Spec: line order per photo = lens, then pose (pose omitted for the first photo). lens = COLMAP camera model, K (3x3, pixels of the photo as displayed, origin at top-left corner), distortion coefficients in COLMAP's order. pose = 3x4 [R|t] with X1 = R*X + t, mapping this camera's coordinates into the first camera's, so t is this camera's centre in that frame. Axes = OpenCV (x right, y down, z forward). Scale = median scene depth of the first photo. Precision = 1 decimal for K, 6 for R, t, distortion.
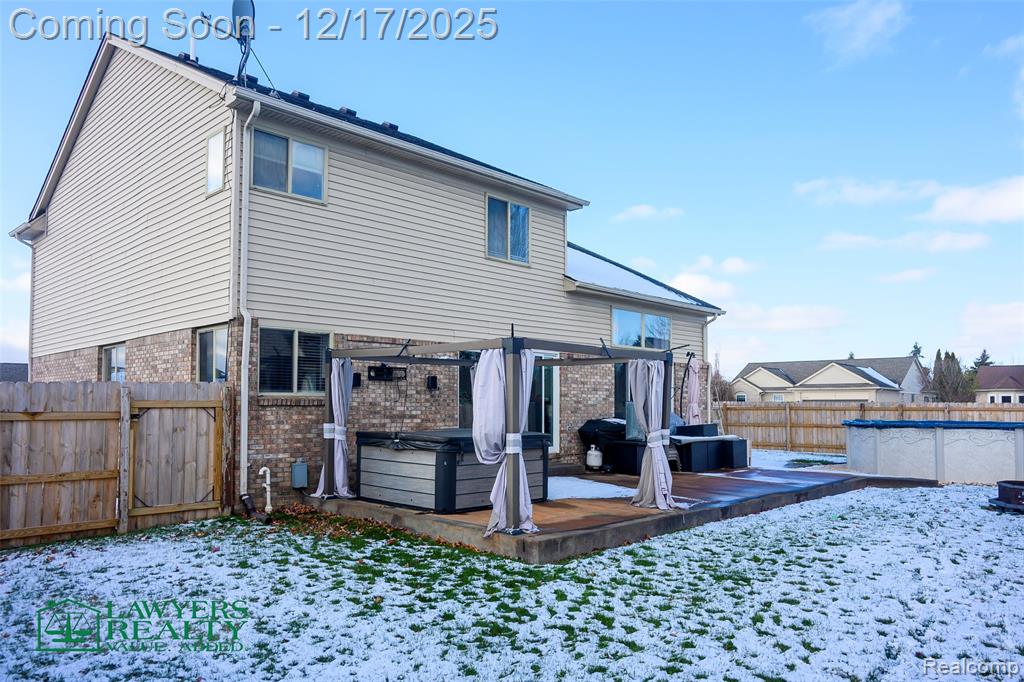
lens RADIAL K [[718.8, 0, 512.0], [0, 718.8, 341.0], [0, 0, 1]] dist [0.001498, 0.000299]
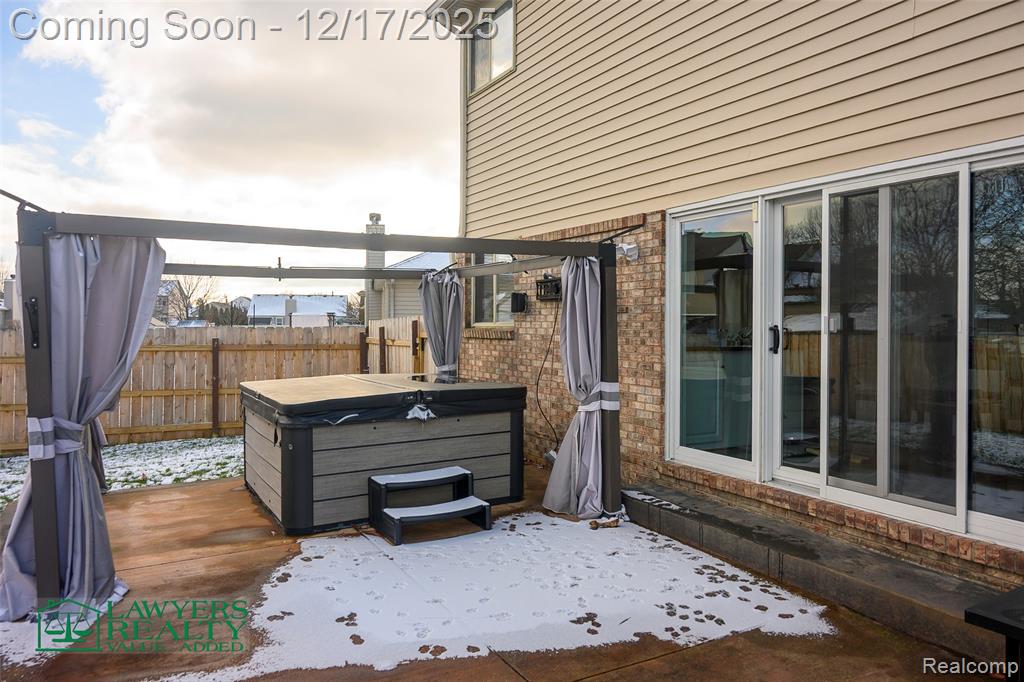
lens RADIAL K [[718.8, 0, 512.0], [0, 718.8, 341.0], [0, 0, 1]] dist [0.001498, 0.000299]
pose [[-0.285049, 0.019828, -0.958308, 0.429032], [0.083099, 0.996533, -0.004099, 0.090397], [0.954904, -0.080803, -0.285709, 1.154053]]
